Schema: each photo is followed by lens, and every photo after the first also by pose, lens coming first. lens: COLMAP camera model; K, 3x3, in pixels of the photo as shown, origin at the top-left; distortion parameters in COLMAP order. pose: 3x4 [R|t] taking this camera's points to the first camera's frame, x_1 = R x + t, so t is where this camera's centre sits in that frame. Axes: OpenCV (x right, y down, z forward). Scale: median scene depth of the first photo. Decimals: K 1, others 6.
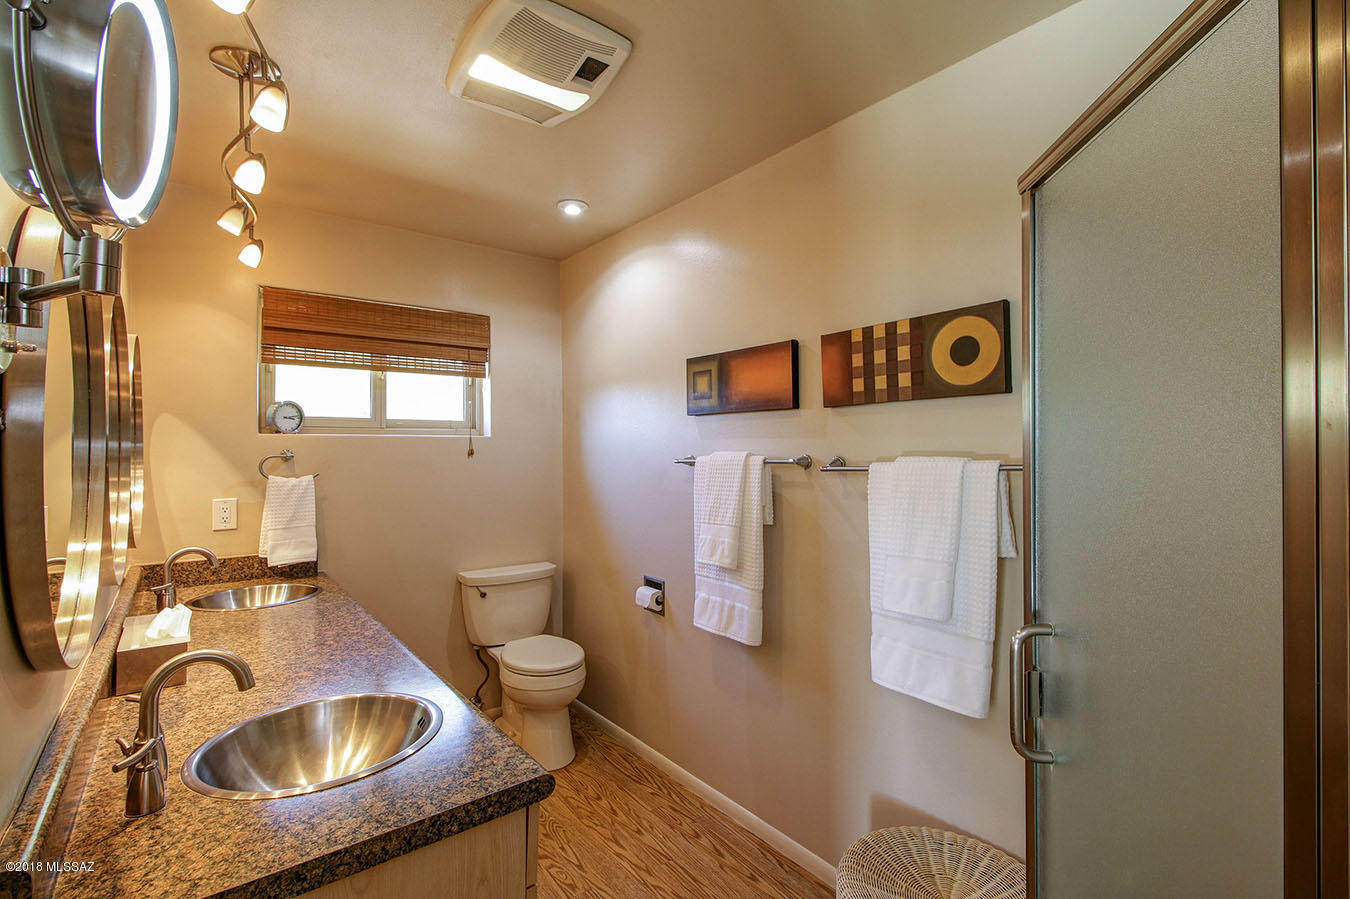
lens RADIAL K [[617.6, 0, 674.2], [0, 617.6, 442.0], [0, 0, 1]] dist [0.026171, -0.014022]
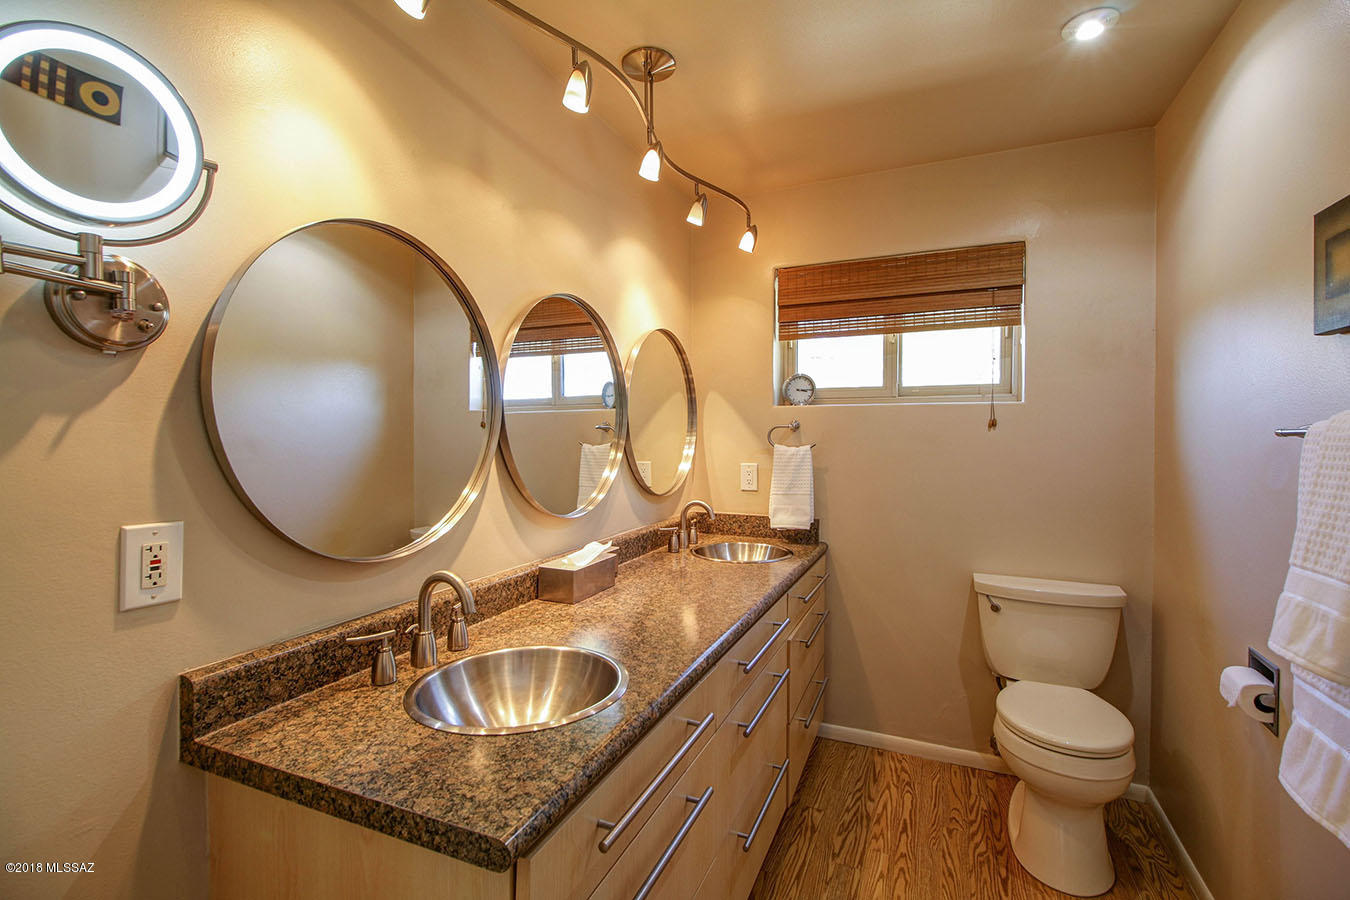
lens RADIAL K [[617.6, 0, 674.2], [0, 617.6, 442.5], [0, 0, 1]] dist [0.026171, -0.014022]
pose [[0.473593, 0.018196, -0.880556, 0.197642], [0.007950, 0.999658, 0.024933, 0.021853], [0.880708, -0.018809, 0.473286, 0.322347]]
